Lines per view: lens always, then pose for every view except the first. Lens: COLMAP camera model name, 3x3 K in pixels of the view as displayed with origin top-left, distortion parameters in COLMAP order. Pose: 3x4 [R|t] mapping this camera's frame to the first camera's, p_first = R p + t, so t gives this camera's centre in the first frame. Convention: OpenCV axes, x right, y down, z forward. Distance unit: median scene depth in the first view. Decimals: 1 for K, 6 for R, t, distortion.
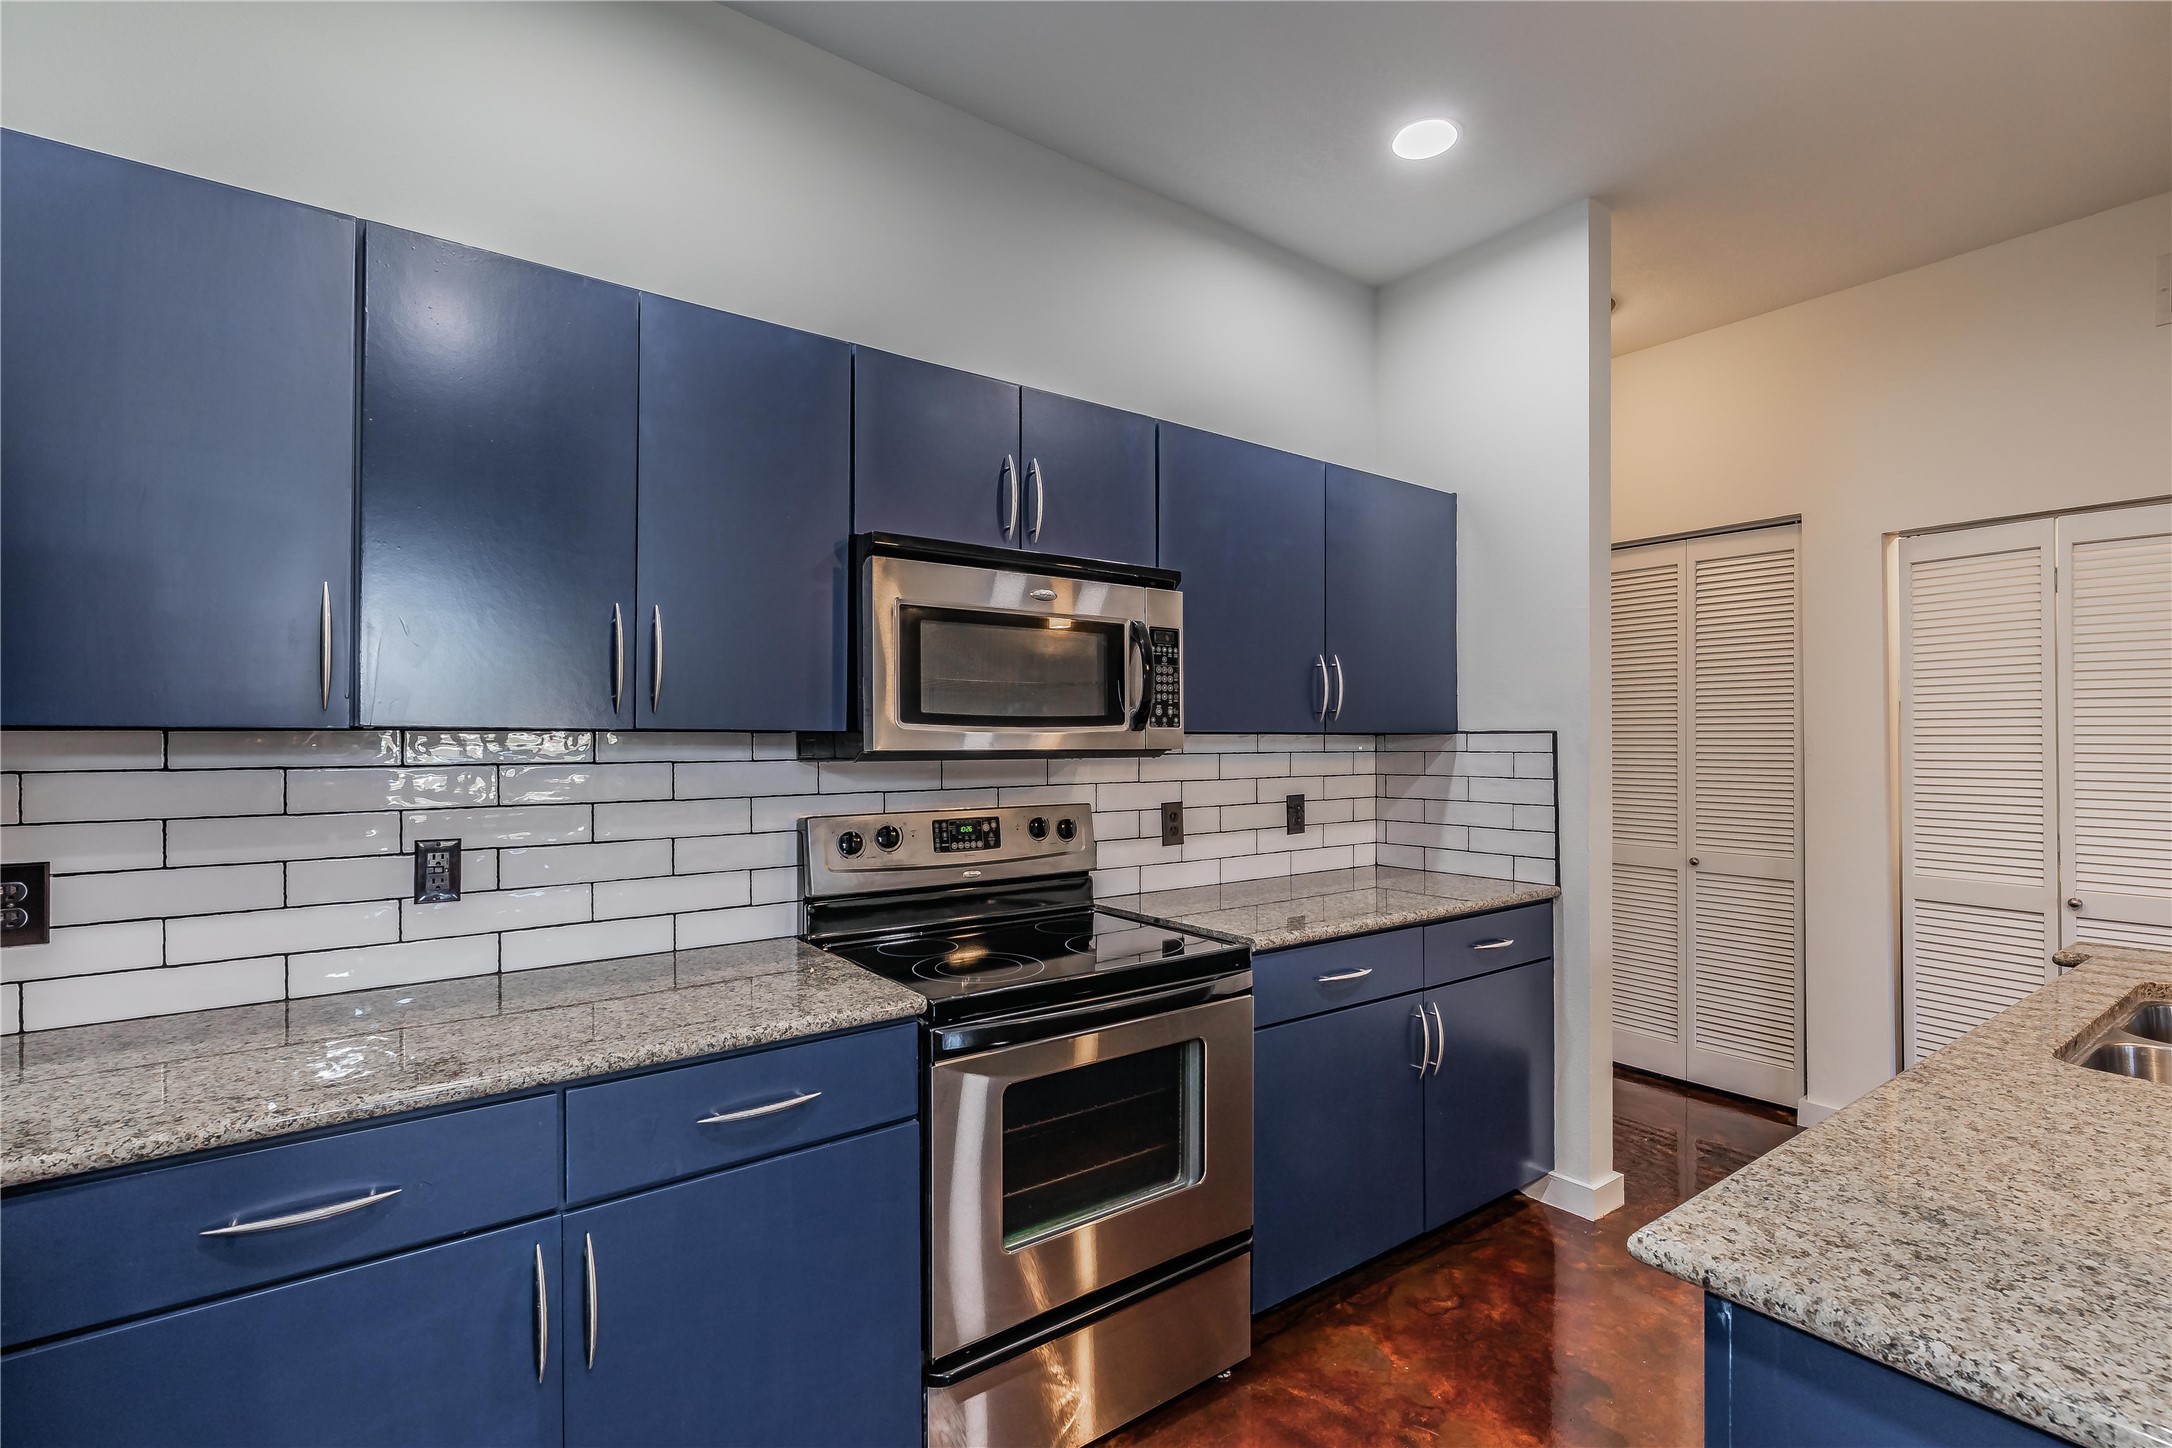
lens RADIAL K [[982.5, 0, 1080.0], [0, 982.5, 737.0], [0, 0, 1]] dist [0.004982, 0.001032]
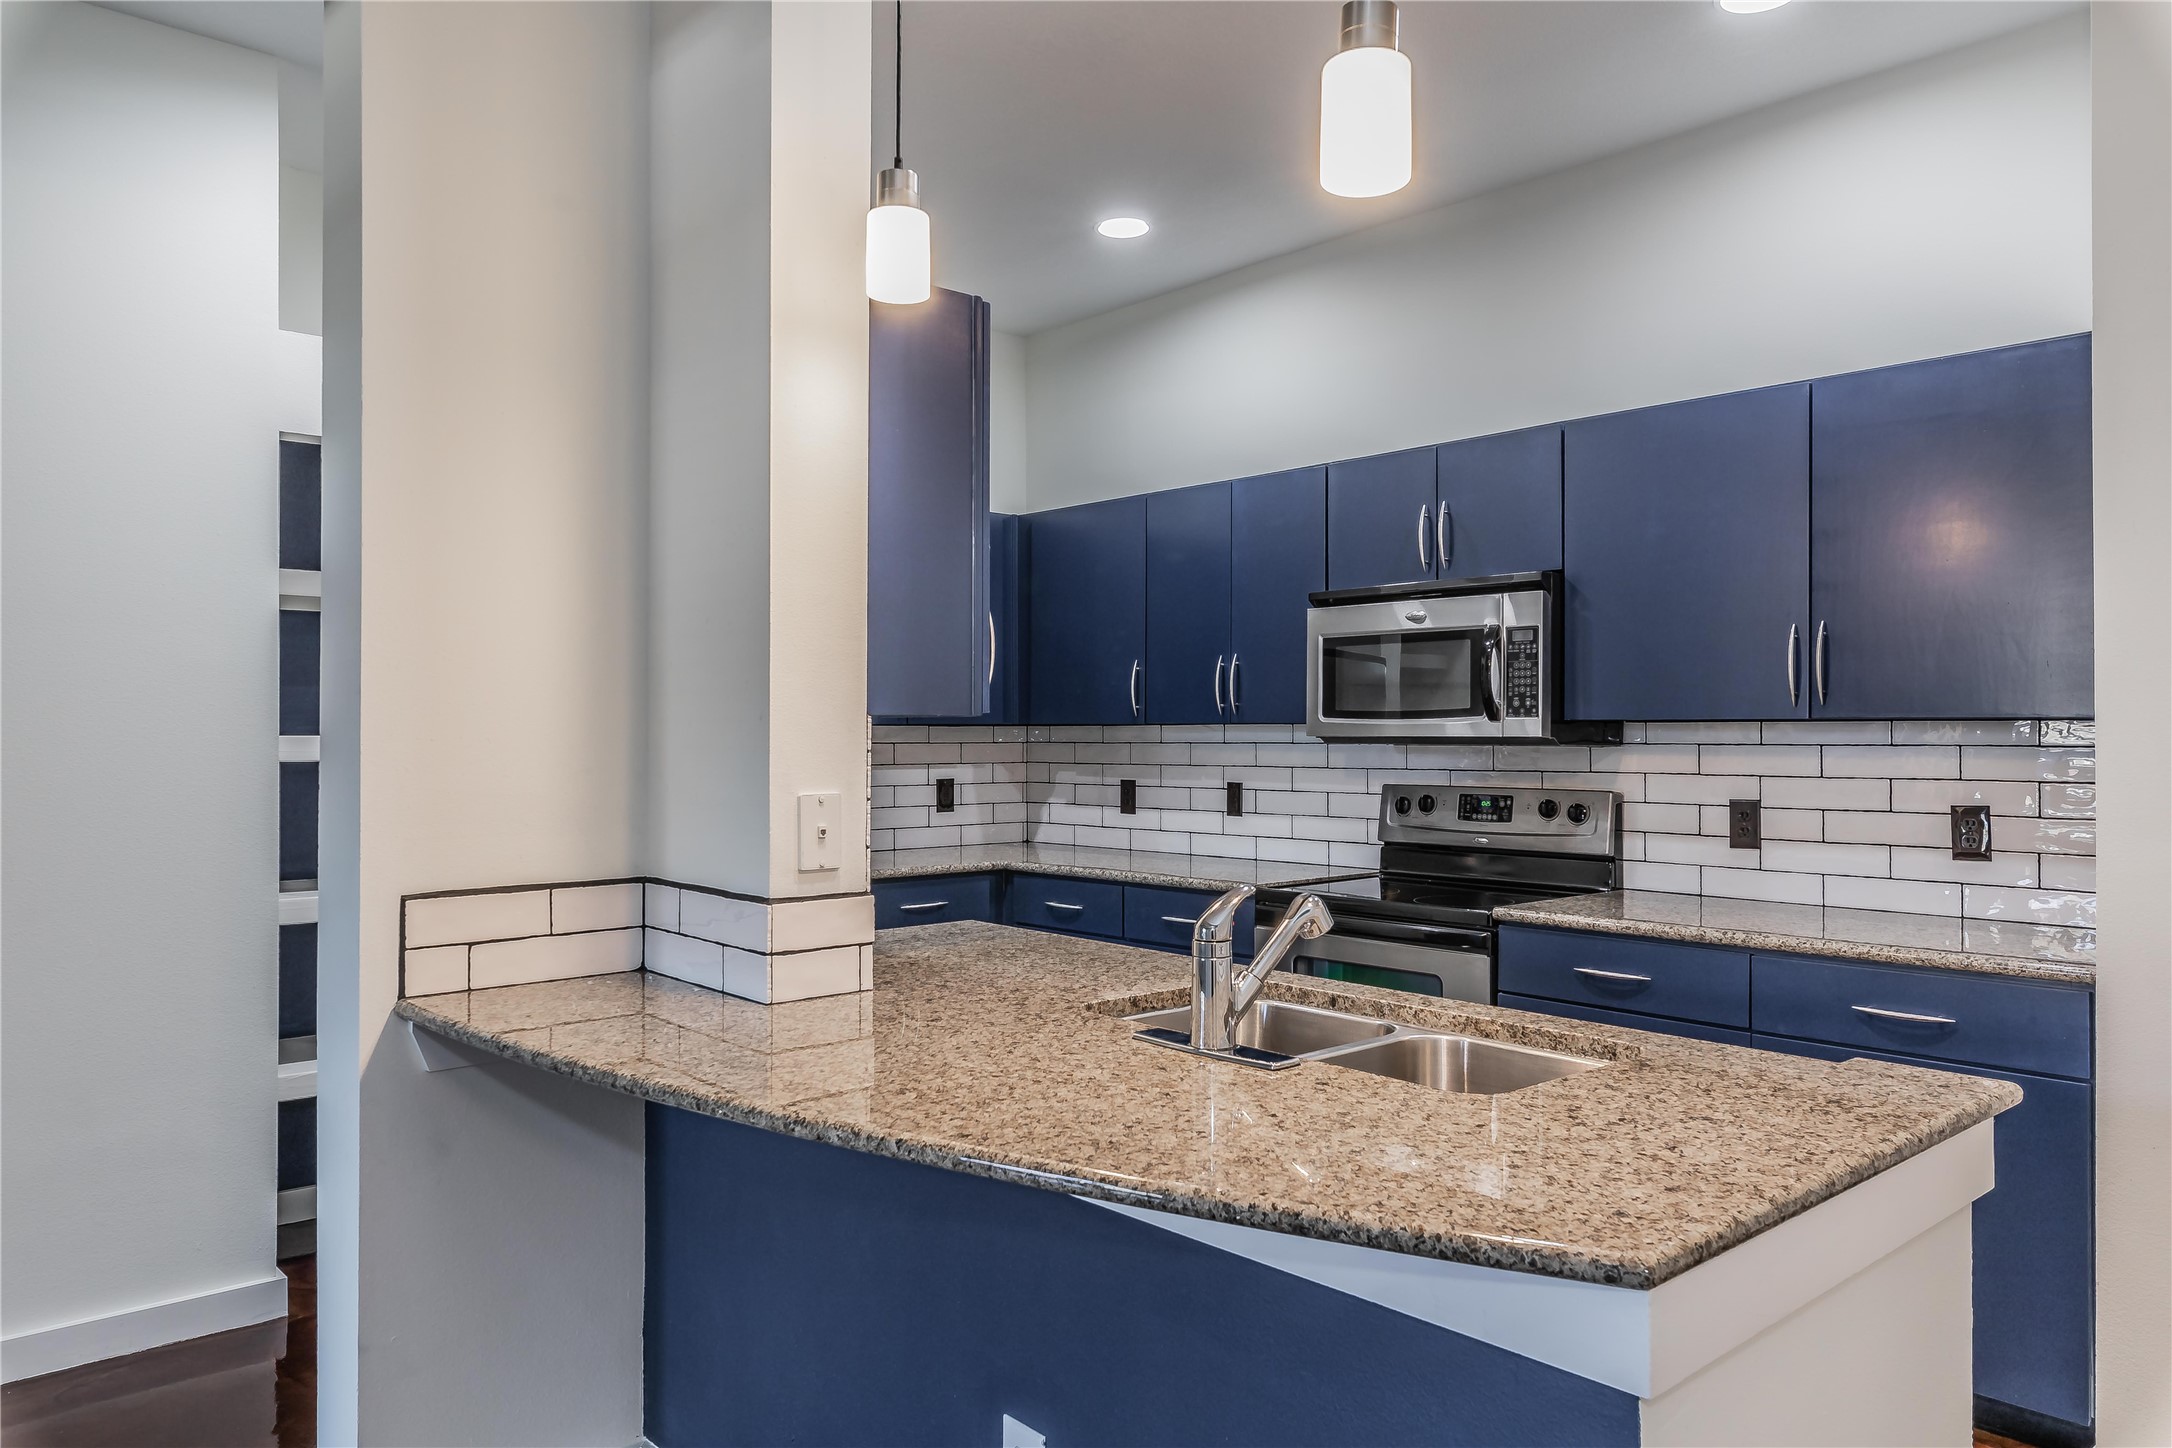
lens RADIAL K [[1483.5, 0, 1080.1], [0, 1483.5, 724.8], [0, 0, 1]] dist [0.008268, 0.001234]
pose [[0.101779, -0.003327, -0.994801, 1.619710], [0.001671, 0.999994, -0.003173, 0.002883], [0.994806, -0.001339, 0.101784, 0.323248]]
